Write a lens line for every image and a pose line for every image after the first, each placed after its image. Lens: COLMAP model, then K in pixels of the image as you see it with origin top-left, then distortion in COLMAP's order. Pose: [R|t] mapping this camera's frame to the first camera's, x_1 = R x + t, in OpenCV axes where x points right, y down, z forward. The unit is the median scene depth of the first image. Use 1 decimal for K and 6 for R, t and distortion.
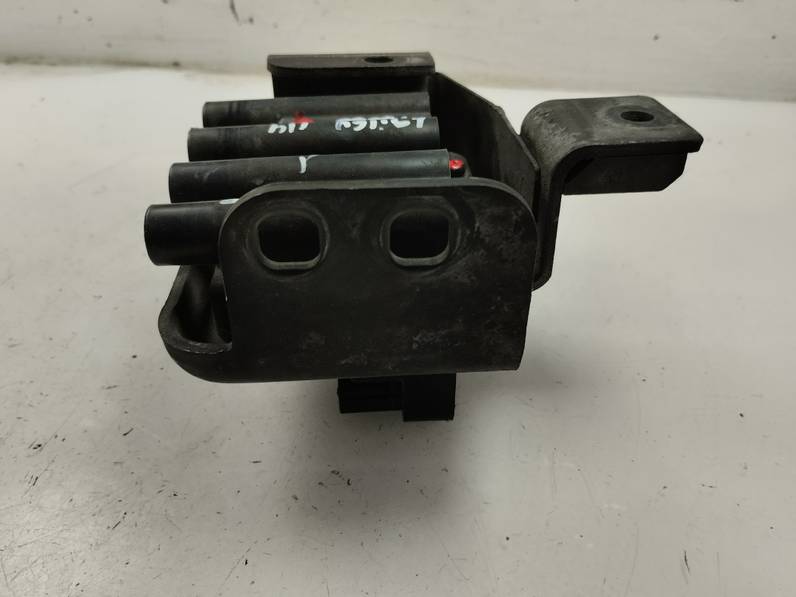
lens RADIAL K [[695.3, 0, 398.0], [0, 695.3, 298.5], [0, 0, 1]] dist [0.053994, -0.125739]
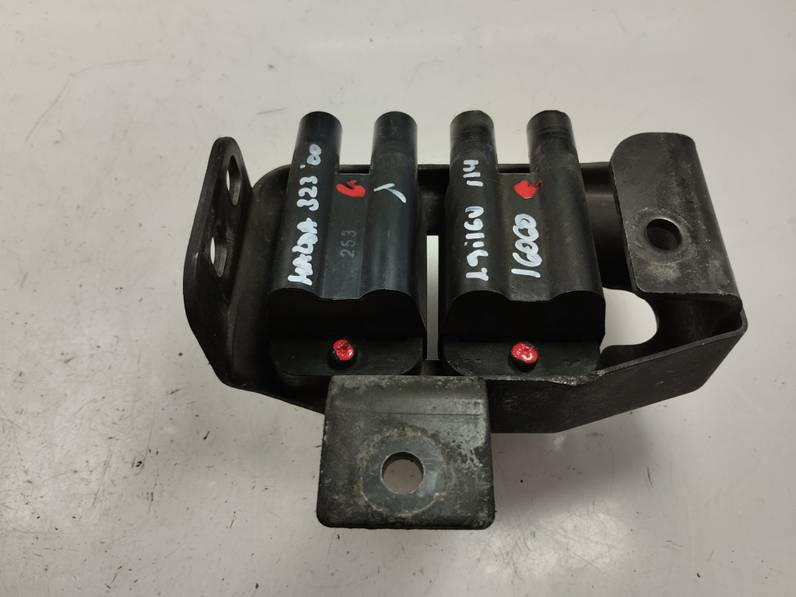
lens RADIAL K [[695.3, 0, 398.0], [0, 695.3, 298.5], [0, 0, 1]] dist [0.053994, -0.125739]
pose [[0.984575, -0.166305, 0.054355, -0.084530], [0.129586, 0.901878, 0.412097, -0.501616], [-0.117555, -0.398697, 0.909517, -0.060178]]
